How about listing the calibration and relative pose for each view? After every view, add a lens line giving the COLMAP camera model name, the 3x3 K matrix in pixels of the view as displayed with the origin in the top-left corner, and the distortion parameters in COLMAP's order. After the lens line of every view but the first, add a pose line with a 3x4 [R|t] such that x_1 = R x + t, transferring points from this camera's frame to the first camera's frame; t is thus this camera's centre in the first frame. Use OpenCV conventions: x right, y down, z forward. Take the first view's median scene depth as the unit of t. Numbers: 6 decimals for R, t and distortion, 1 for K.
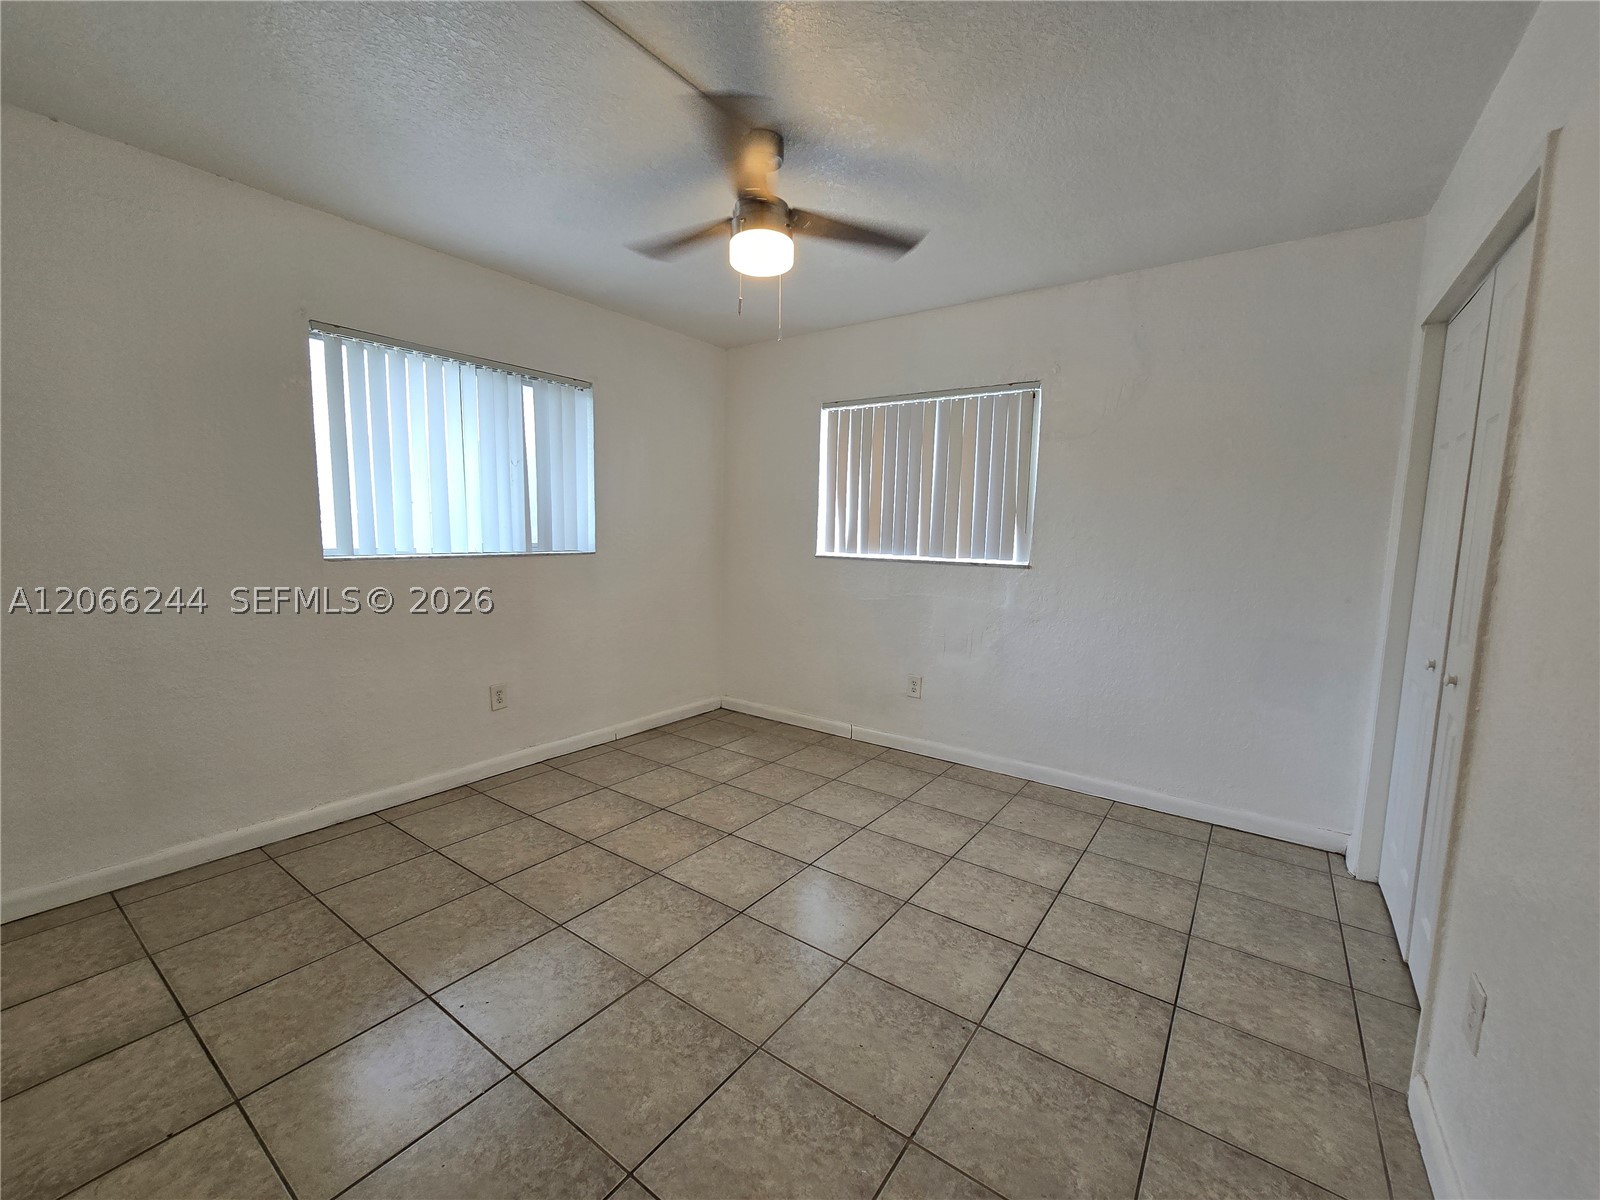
lens RADIAL K [[647.7, 0, 793.7], [0, 647.7, 606.9], [0, 0, 1]] dist [-0.096808, 0.000008]
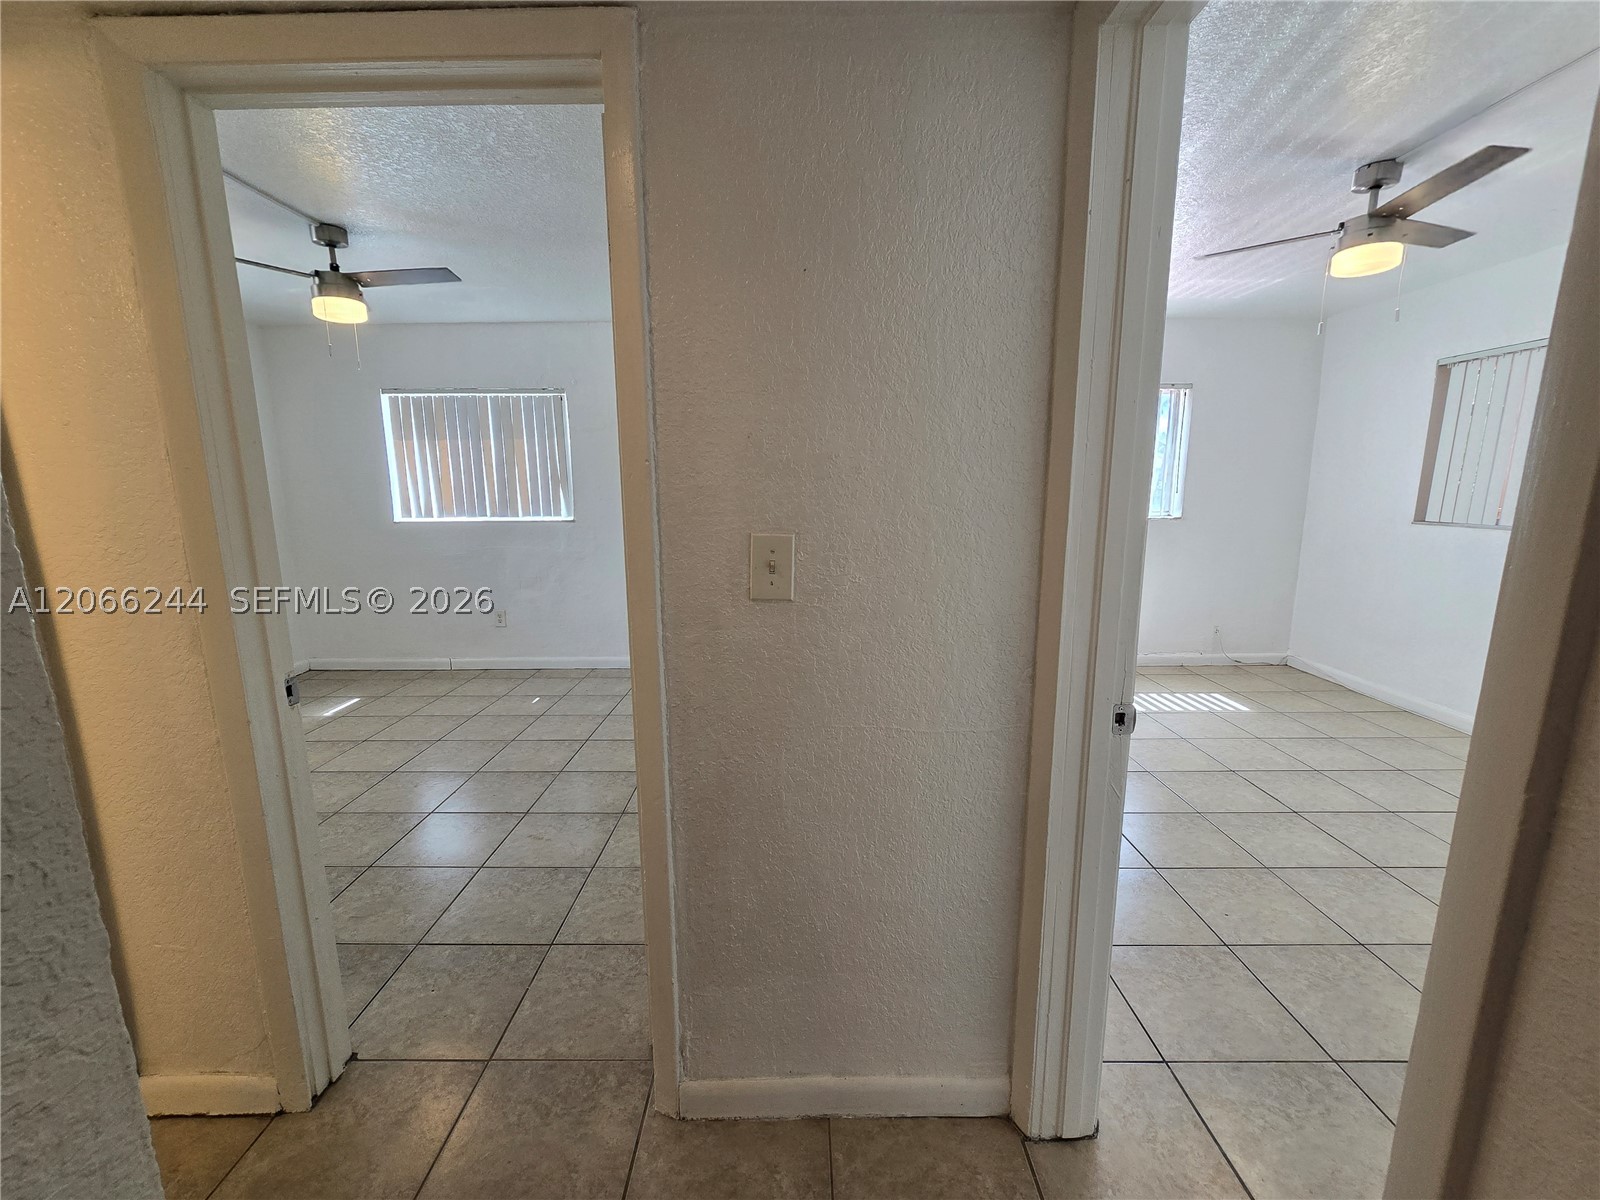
lens RADIAL K [[658.8, 0, 795.8], [0, 658.8, 608.6], [0, 0, 1]] dist [-0.001389, -0.000030]
pose [[0.813779, -0.137457, 0.564685, -0.076243], [0.093853, 0.989957, 0.105725, 0.019995], [-0.573547, -0.033039, 0.818506, -0.438918]]
